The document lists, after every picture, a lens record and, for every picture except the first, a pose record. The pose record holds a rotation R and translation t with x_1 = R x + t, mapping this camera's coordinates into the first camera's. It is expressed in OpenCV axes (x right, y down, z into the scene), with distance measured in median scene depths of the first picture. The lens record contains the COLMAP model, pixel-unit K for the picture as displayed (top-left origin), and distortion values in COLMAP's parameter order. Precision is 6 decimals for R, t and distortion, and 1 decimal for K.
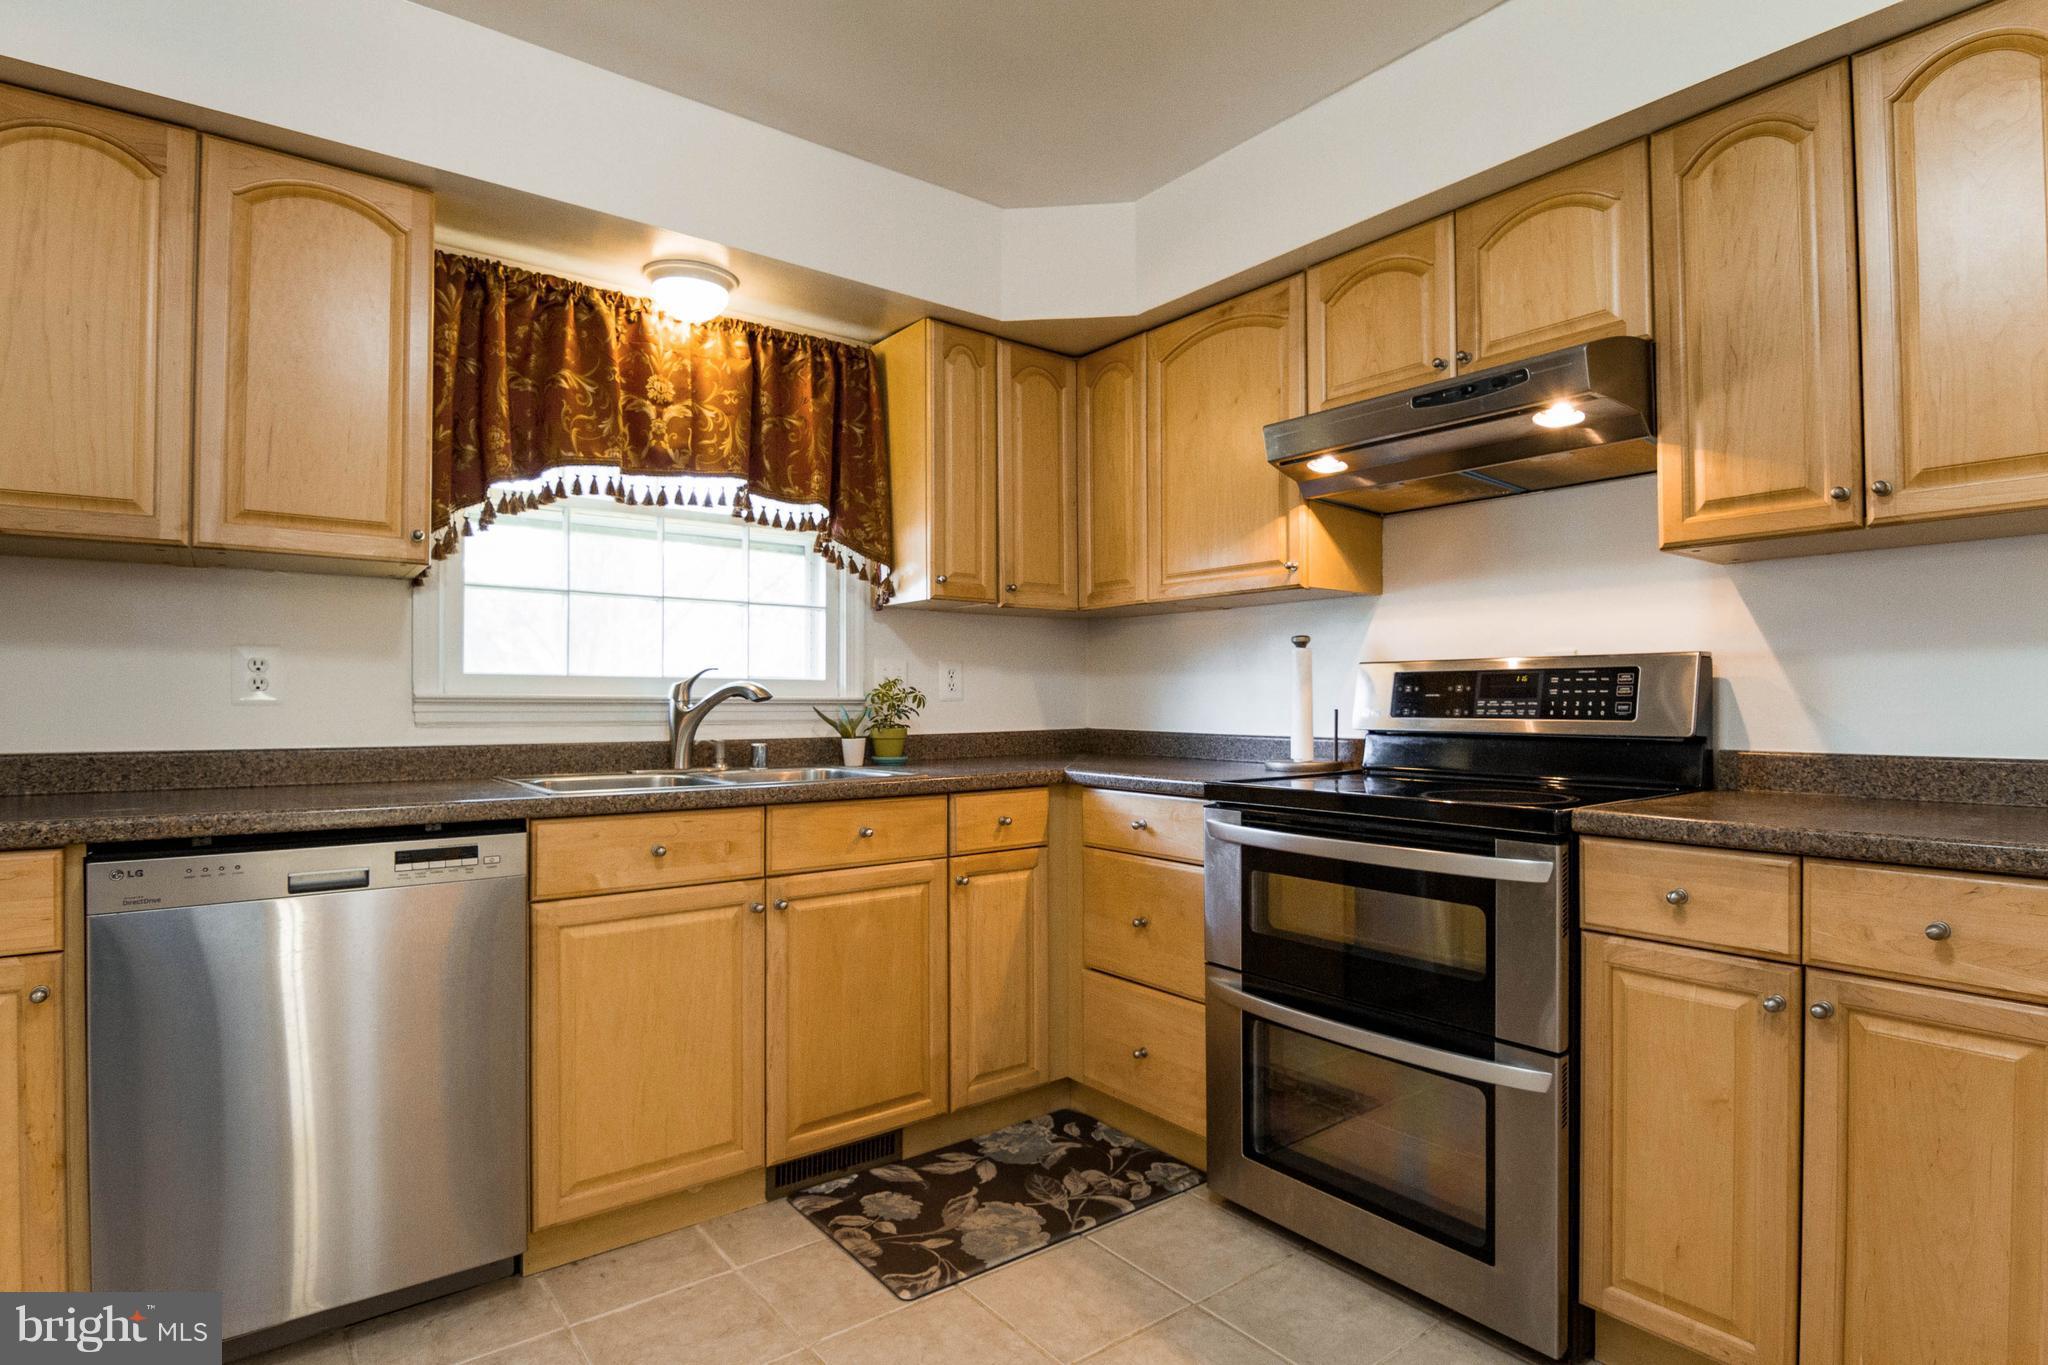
lens RADIAL K [[1041.4, 0, 1021.2], [0, 1041.4, 694.0], [0, 0, 1]] dist [-0.001226, -0.014521]
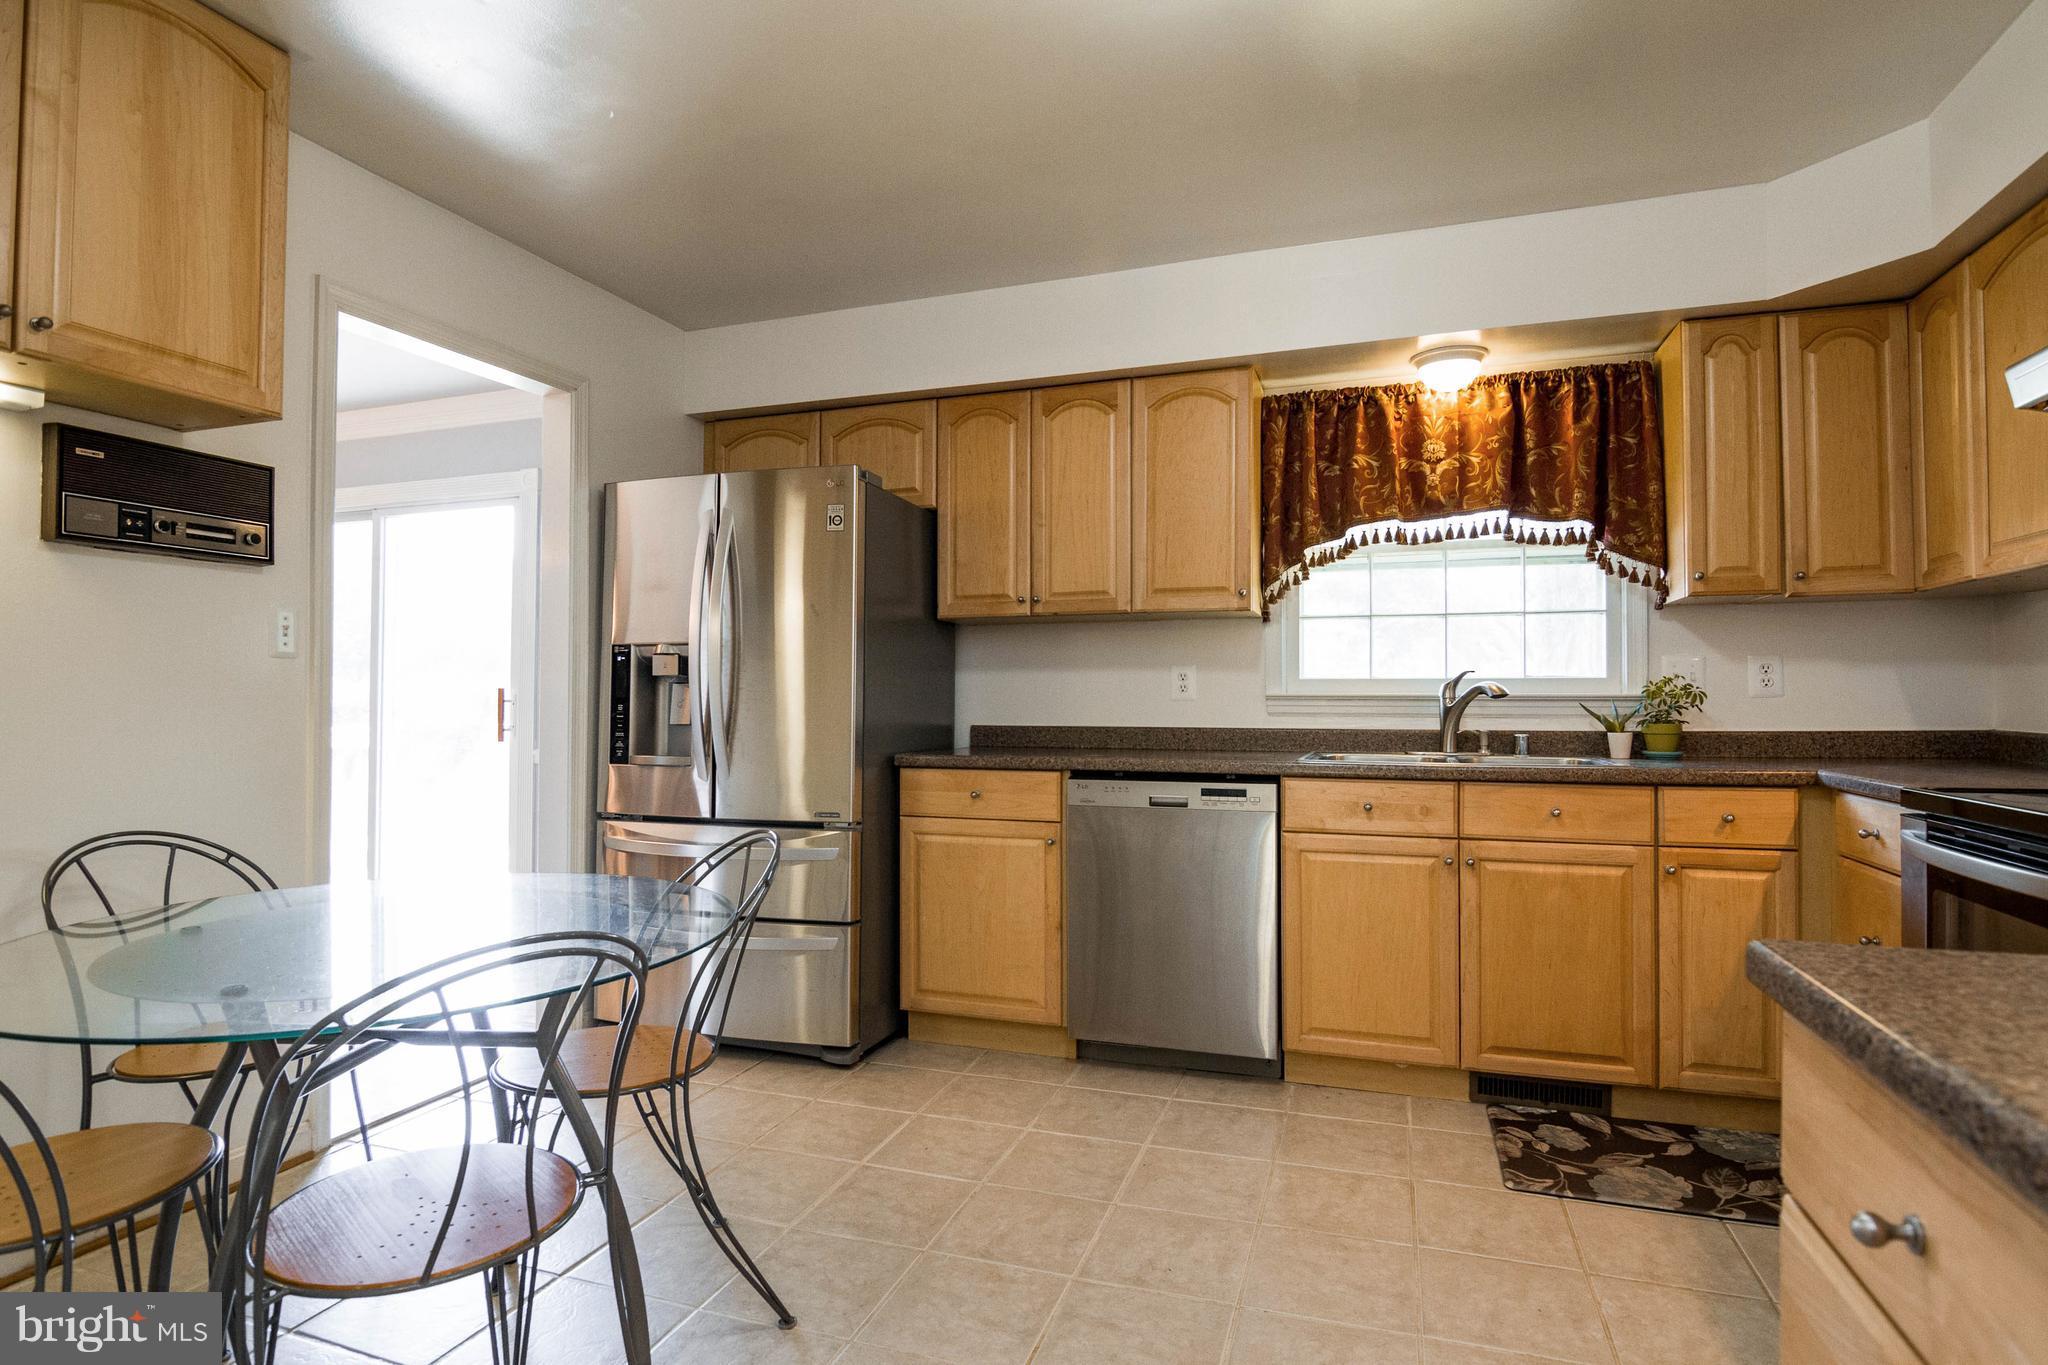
lens RADIAL K [[1041.4, 0, 1021.2], [0, 1041.4, 694.0], [0, 0, 1]] dist [-0.001226, -0.014521]
pose [[0.538493, -0.004154, -0.842620, 0.449189], [0.008164, 0.999967, 0.000287, -0.002271], [0.842590, -0.007034, 0.538509, -0.100894]]
